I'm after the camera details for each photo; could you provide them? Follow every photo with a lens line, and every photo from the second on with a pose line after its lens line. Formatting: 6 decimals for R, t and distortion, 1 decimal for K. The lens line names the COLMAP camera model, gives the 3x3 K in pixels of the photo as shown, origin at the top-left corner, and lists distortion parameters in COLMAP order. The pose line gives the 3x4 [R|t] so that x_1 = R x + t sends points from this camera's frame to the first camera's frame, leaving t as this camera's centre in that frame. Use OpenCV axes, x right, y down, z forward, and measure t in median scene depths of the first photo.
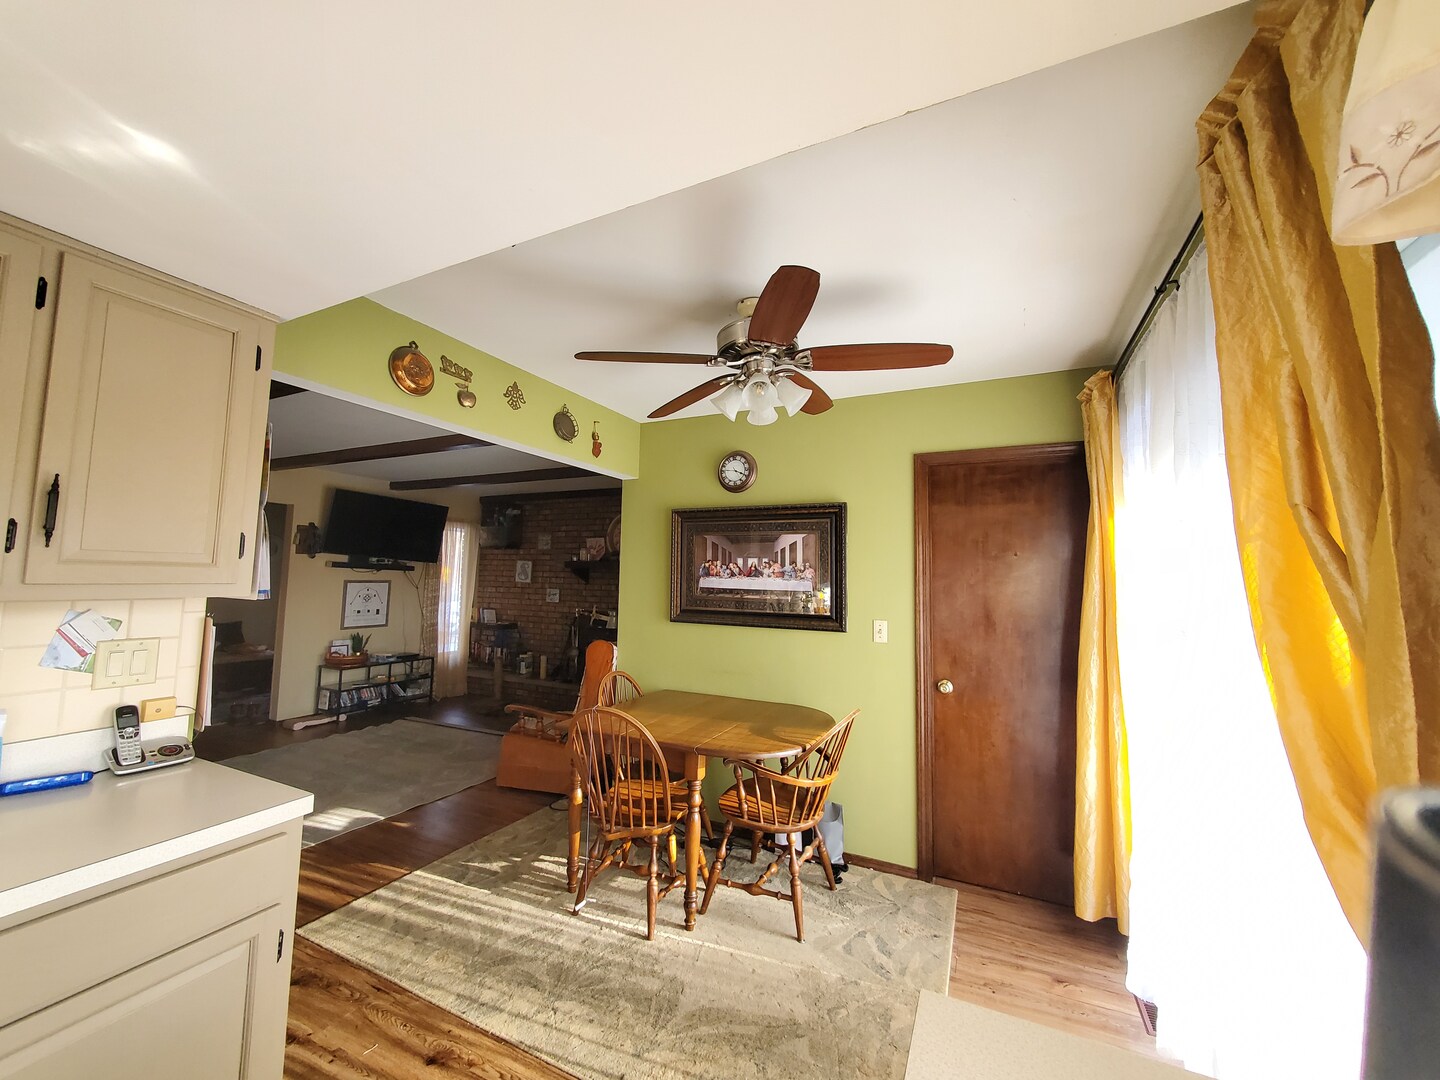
lens RADIAL K [[568.4, 0, 709.9], [0, 568.4, 530.2], [0, 0, 1]] dist [-0.001642, 0.000034]
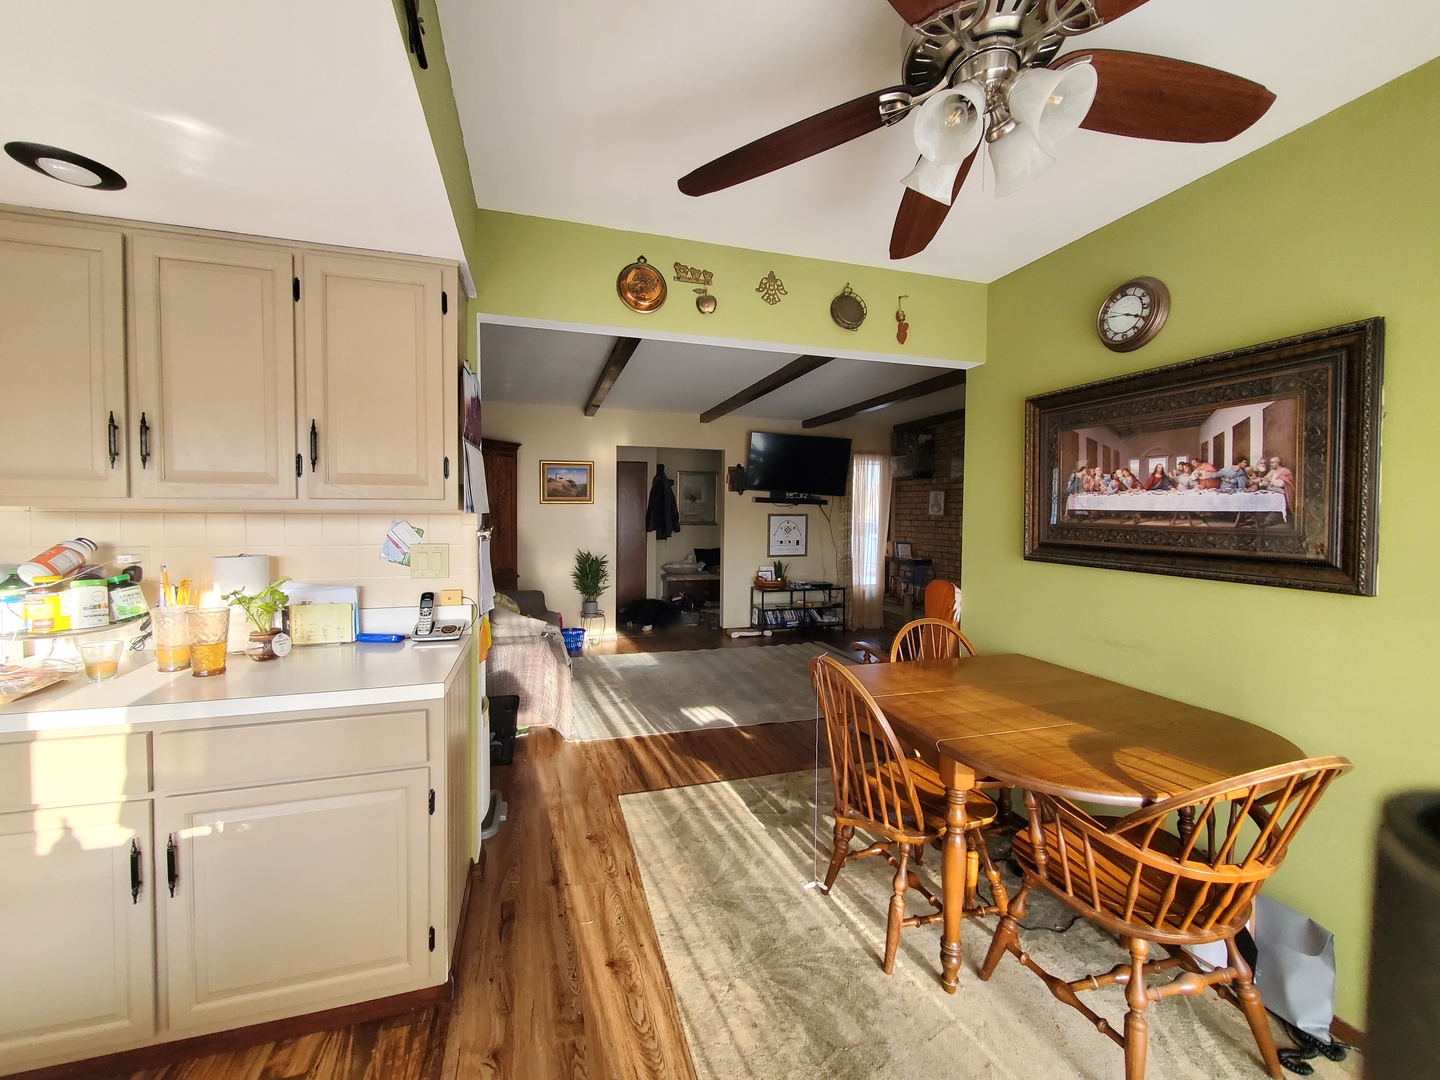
lens RADIAL K [[570.7, 0, 714.1], [0, 570.7, 530.5], [0, 0, 1]] dist [-0.005645, -0.000362]
pose [[0.683733, 0.008481, -0.729683, 0.186499], [0.069195, 0.994673, 0.076399, 0.045933], [0.726444, -0.102727, 0.679504, 0.255278]]
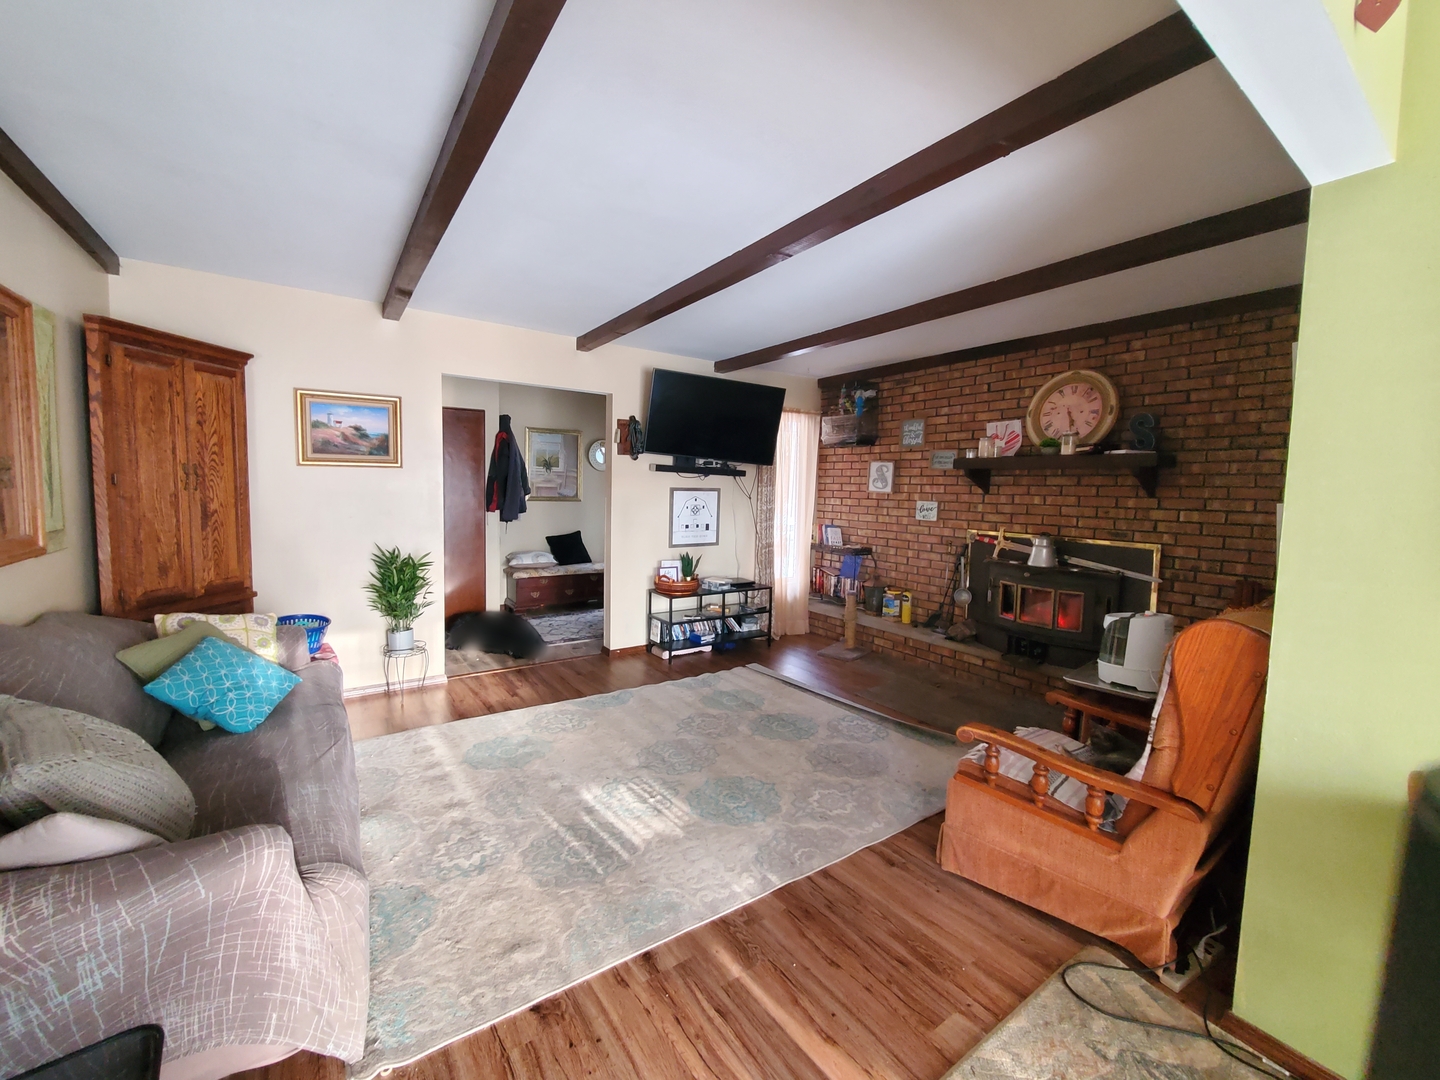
lens RADIAL K [[568.4, 0, 709.9], [0, 568.4, 530.2], [0, 0, 1]] dist [-0.001642, 0.000034]
pose [[0.869501, 0.035829, -0.492630, -0.325394], [0.038686, 0.989362, 0.140239, 0.061740], [0.492414, -0.140996, 0.858865, 0.545629]]
